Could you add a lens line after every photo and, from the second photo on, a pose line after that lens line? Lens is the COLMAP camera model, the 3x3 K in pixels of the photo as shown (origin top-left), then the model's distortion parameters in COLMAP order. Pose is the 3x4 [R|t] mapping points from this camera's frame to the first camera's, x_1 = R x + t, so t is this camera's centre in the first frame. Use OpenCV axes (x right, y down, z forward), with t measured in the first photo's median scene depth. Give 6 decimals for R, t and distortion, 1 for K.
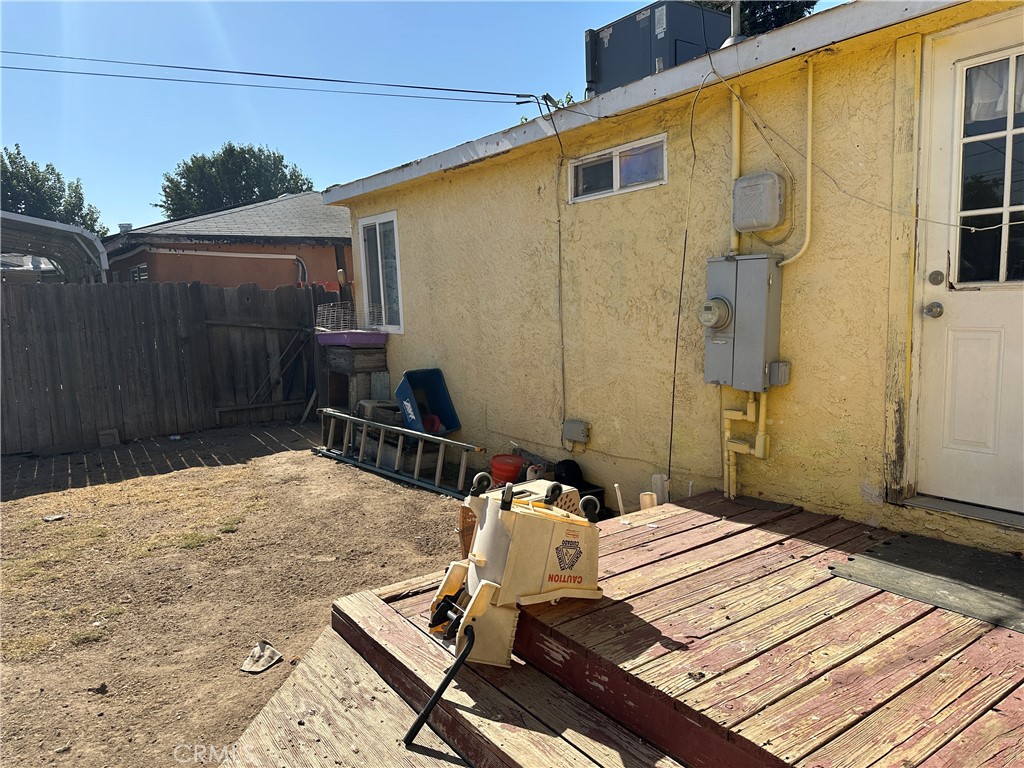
lens RADIAL K [[736.7, 0, 512.8], [0, 736.7, 398.8], [0, 0, 1]] dist [0.103044, -0.105335]
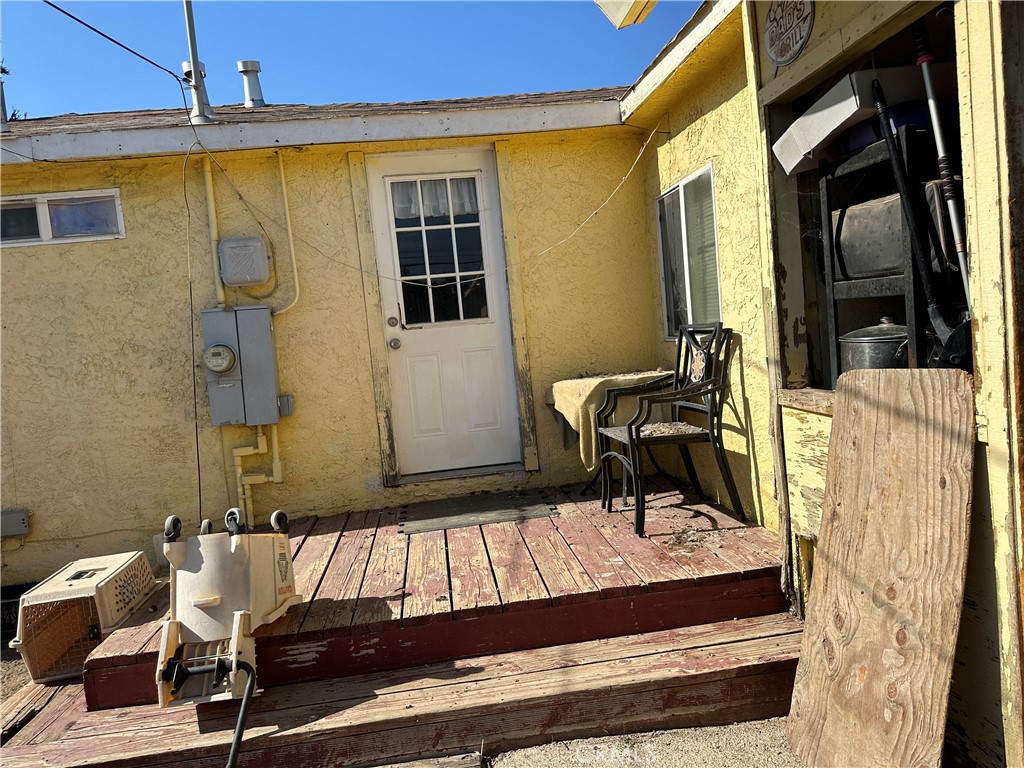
lens RADIAL K [[736.7, 0, 512.8], [0, 736.7, 398.8], [0, 0, 1]] dist [0.103044, -0.105335]
pose [[0.473623, -0.080323, 0.877057, -0.535673], [0.200978, 0.979415, -0.018834, 0.052503], [-0.857490, 0.185190, 0.480016, 0.139647]]
